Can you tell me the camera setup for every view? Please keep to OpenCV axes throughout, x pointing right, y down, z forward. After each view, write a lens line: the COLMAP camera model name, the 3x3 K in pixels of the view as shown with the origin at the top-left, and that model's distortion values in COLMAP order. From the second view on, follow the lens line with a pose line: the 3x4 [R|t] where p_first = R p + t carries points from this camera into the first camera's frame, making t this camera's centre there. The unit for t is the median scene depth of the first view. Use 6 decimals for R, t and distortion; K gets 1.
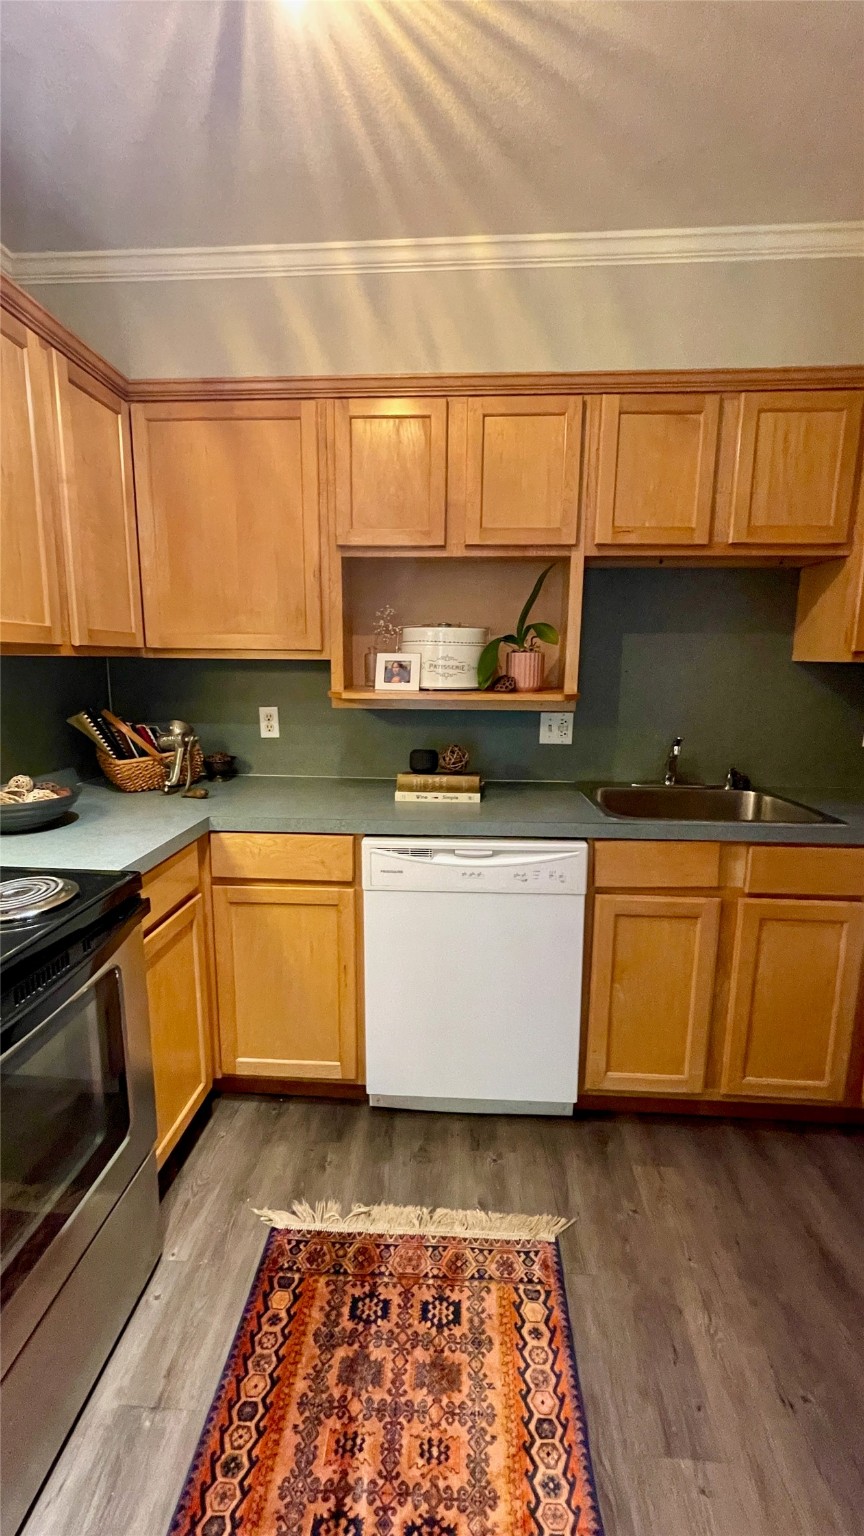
lens RADIAL K [[619.2, 0, 424.8], [0, 619.2, 763.6], [0, 0, 1]] dist [-0.000192, -0.000668]
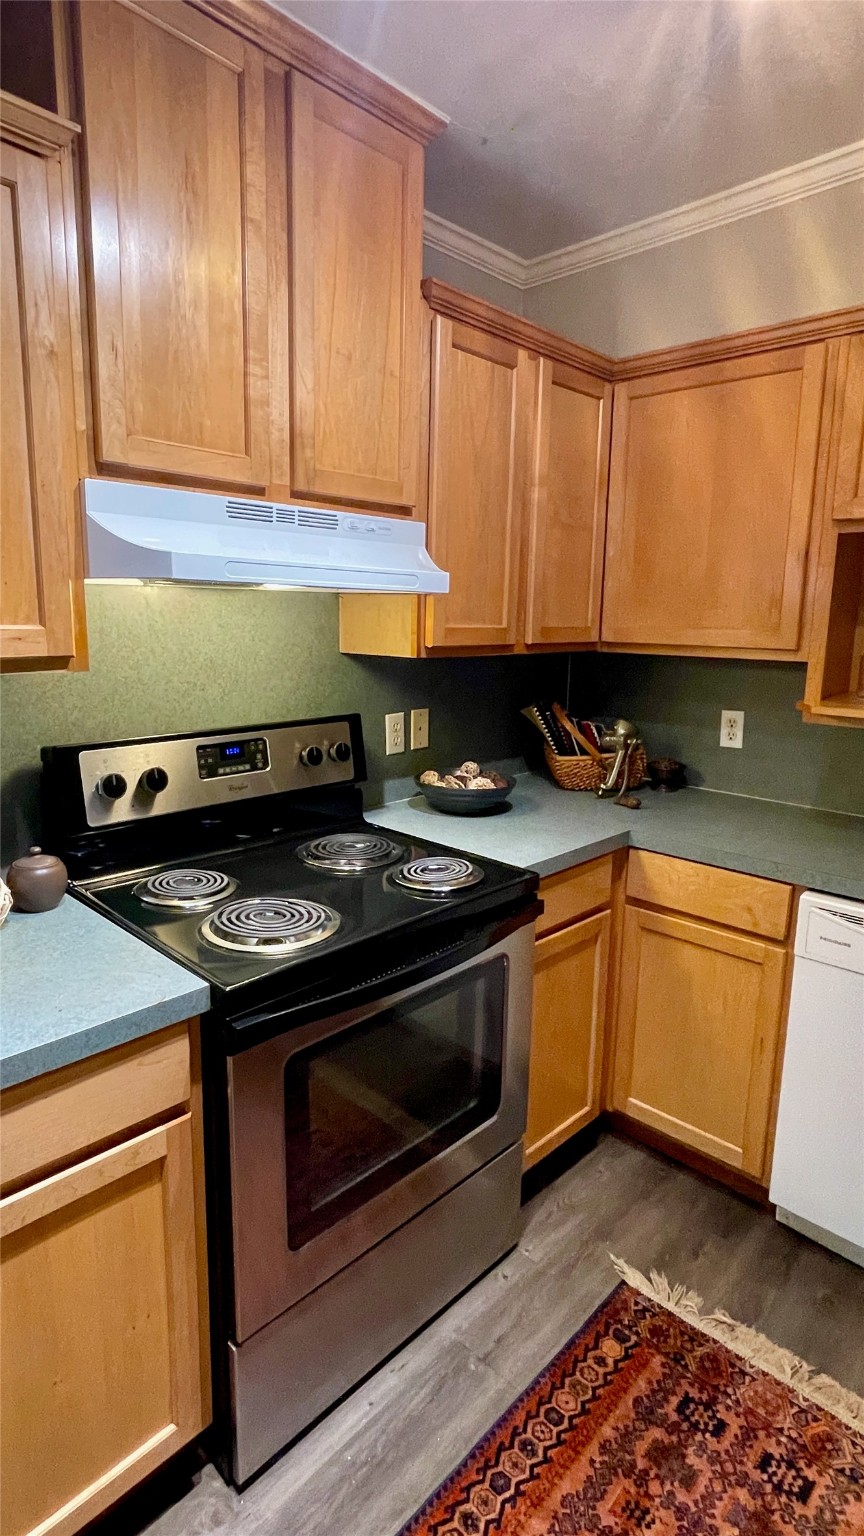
lens RADIAL K [[800.8, 0, 423.4], [0, 800.8, 768.2], [0, 0, 1]] dist [0.009865, -0.000172]
pose [[0.760942, 0.129998, -0.635663, 0.168473], [-0.115995, 0.991195, 0.063851, -0.048228], [0.638366, 0.025147, 0.769322, -0.123103]]
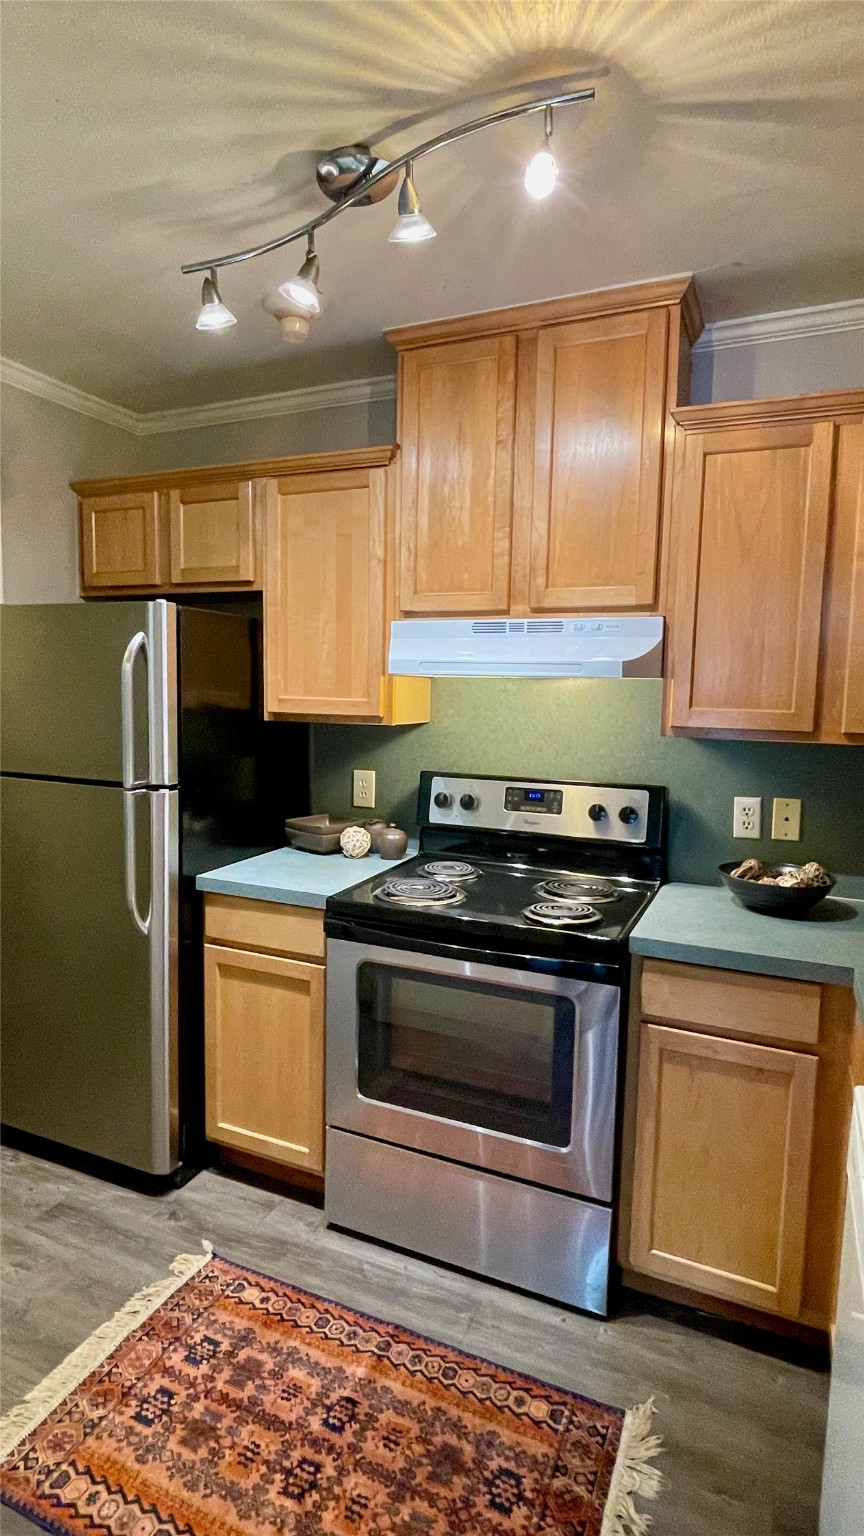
lens RADIAL K [[803.6, 0, 415.7], [0, 803.6, 769.4], [0, 0, 1]] dist [-0.005208, -0.000068]
pose [[-0.366627, 0.077240, -0.927156, 0.706249], [-0.171932, 0.973758, 0.149110, -0.195577], [0.914344, 0.214076, -0.343726, 0.805402]]
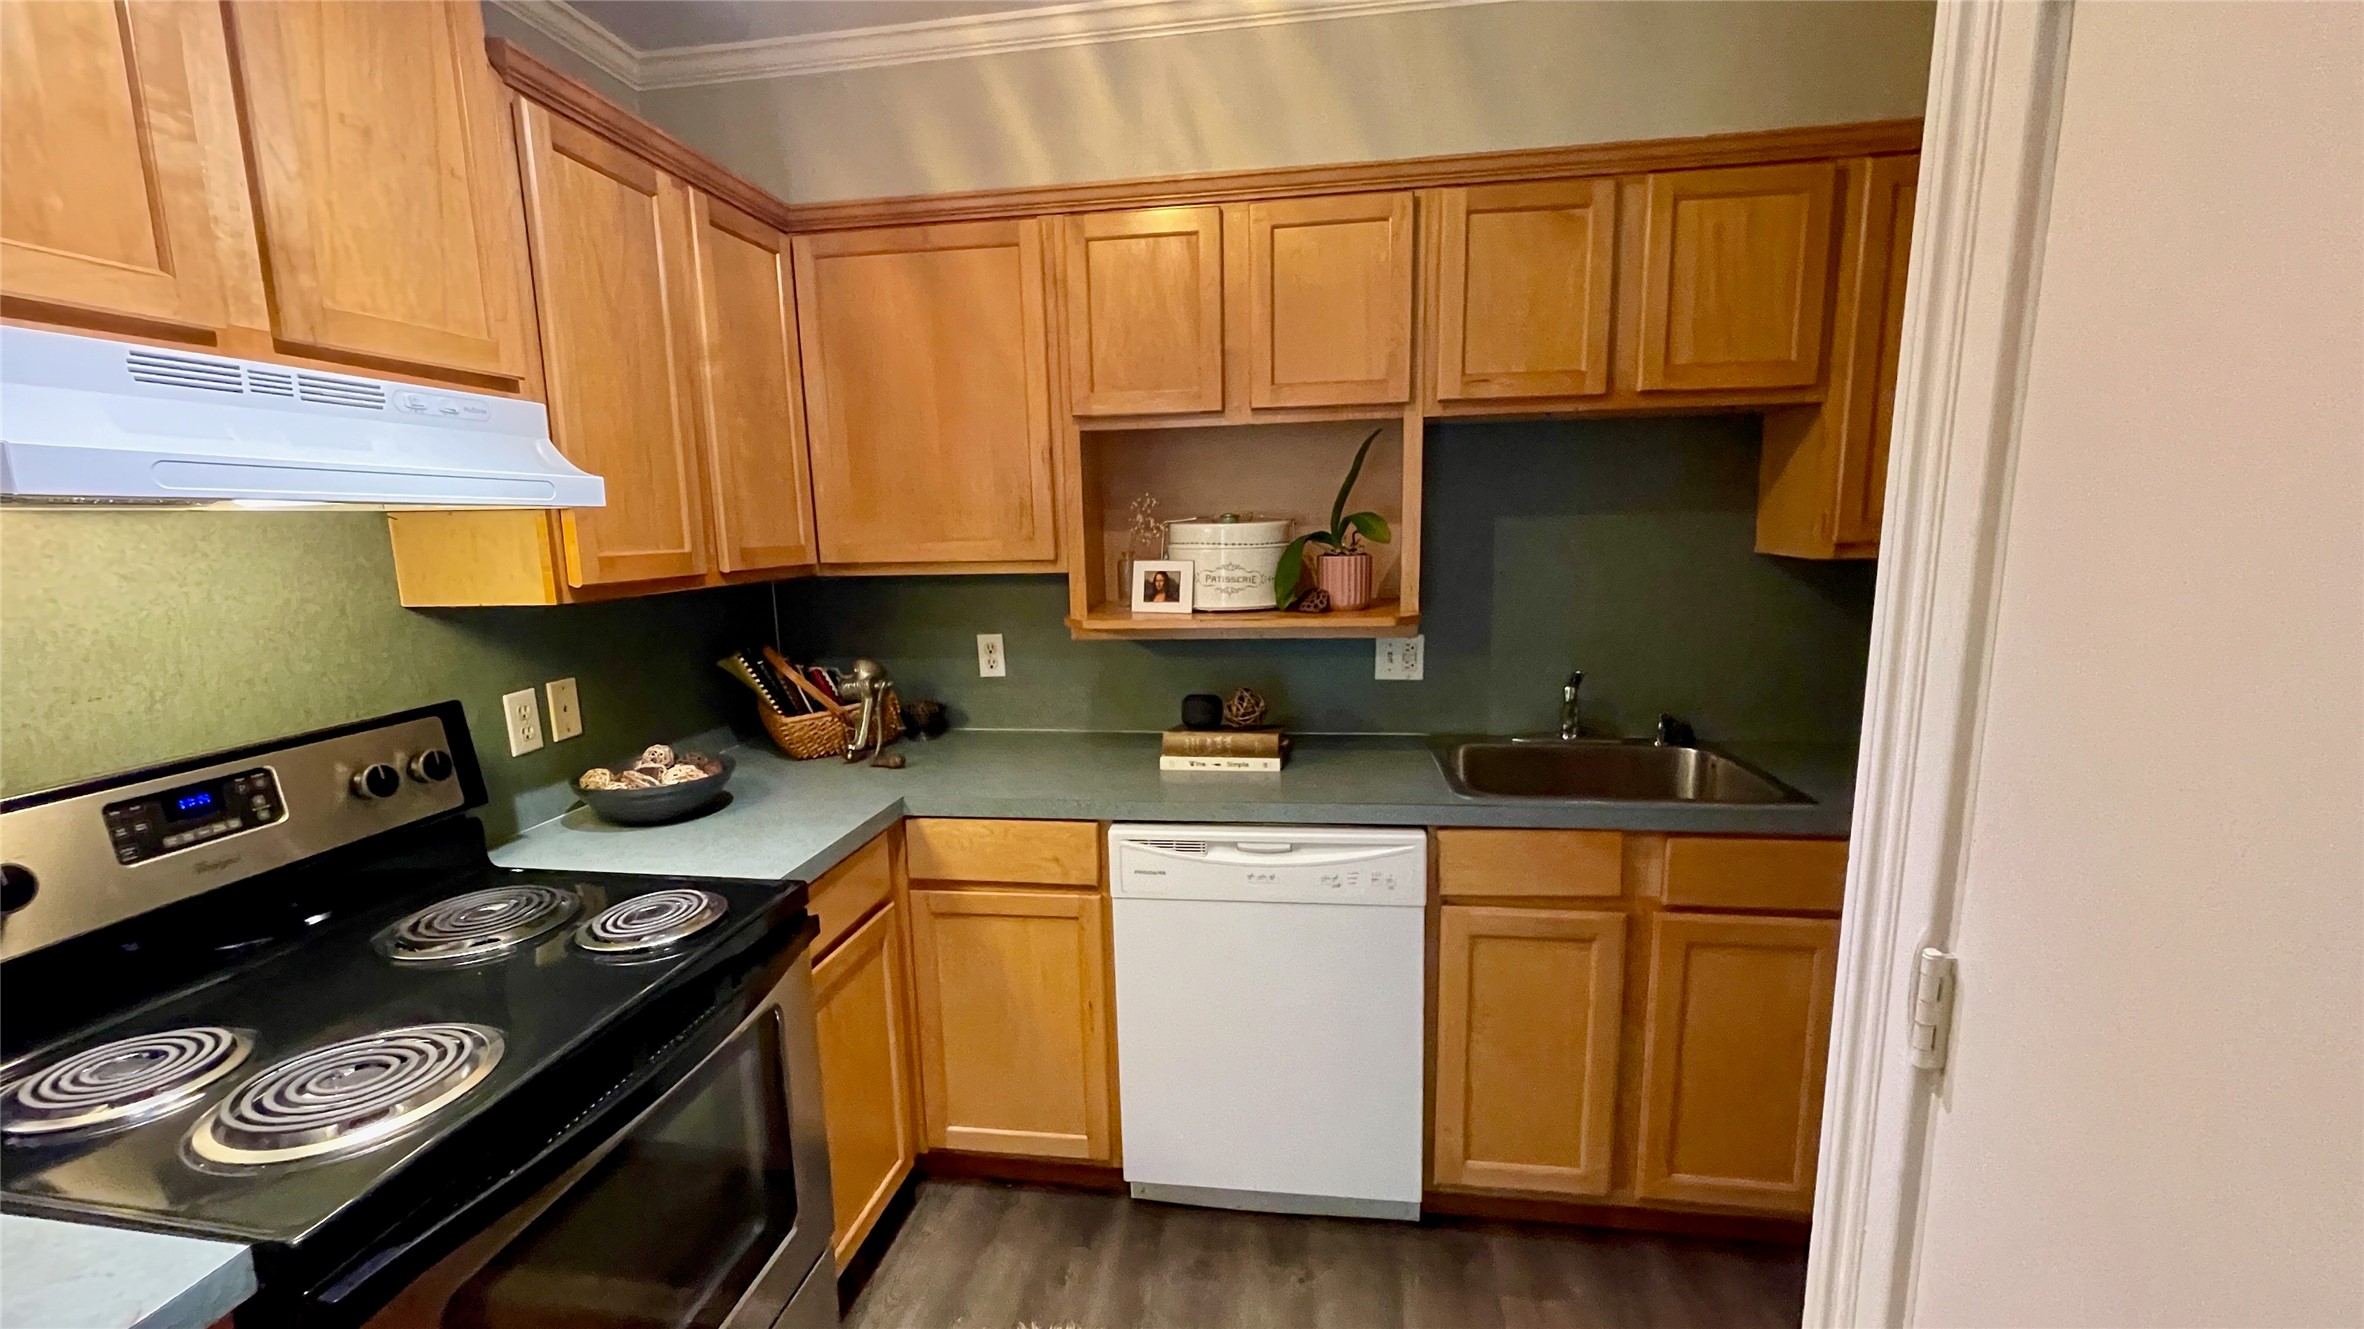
lens RADIAL K [[959.0, 0, 1180.9], [0, 959.0, 675.3], [0, 0, 1]] dist [0.002374, -0.000128]
pose [[0.996094, -0.015596, -0.086916, 0.082867], [0.015617, 0.999878, -0.000437, -0.054098], [0.086912, -0.000922, 0.996216, -0.107795]]
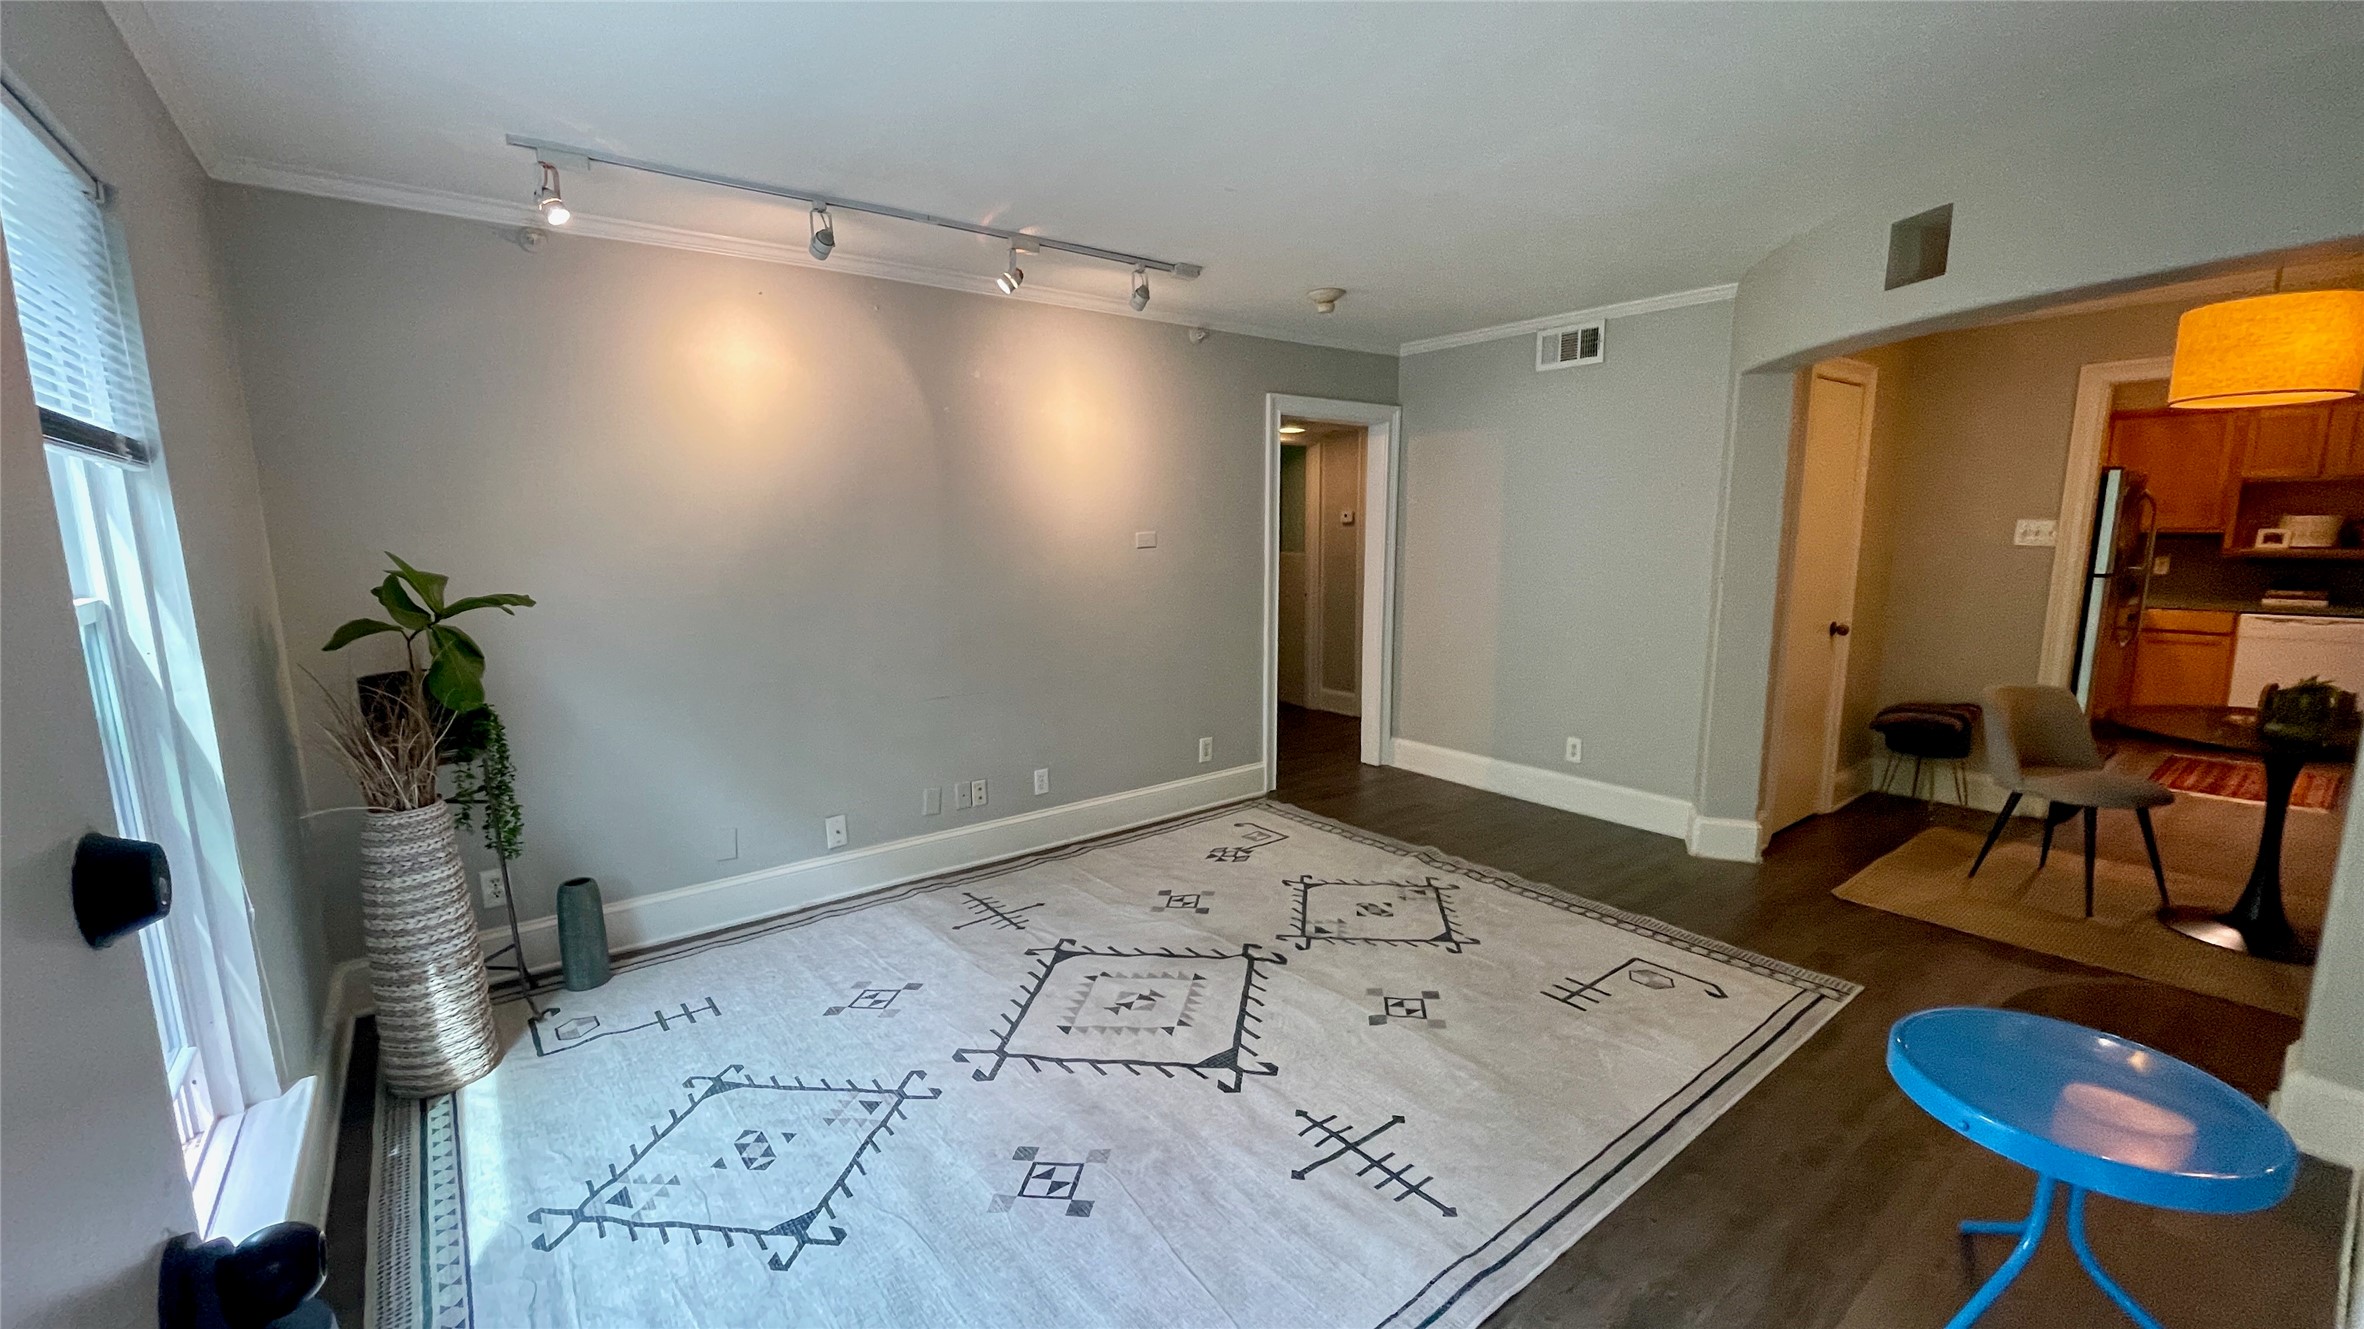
lens RADIAL K [[953.1, 0, 1169.8], [0, 953.1, 676.9], [0, 0, 1]] dist [-0.000192, -0.000668]
pose [[0.662442, 0.102739, -0.742034, -0.090004], [-0.105042, 0.993504, 0.043782, 0.609223], [0.741712, 0.048942, 0.668931, -4.178159]]
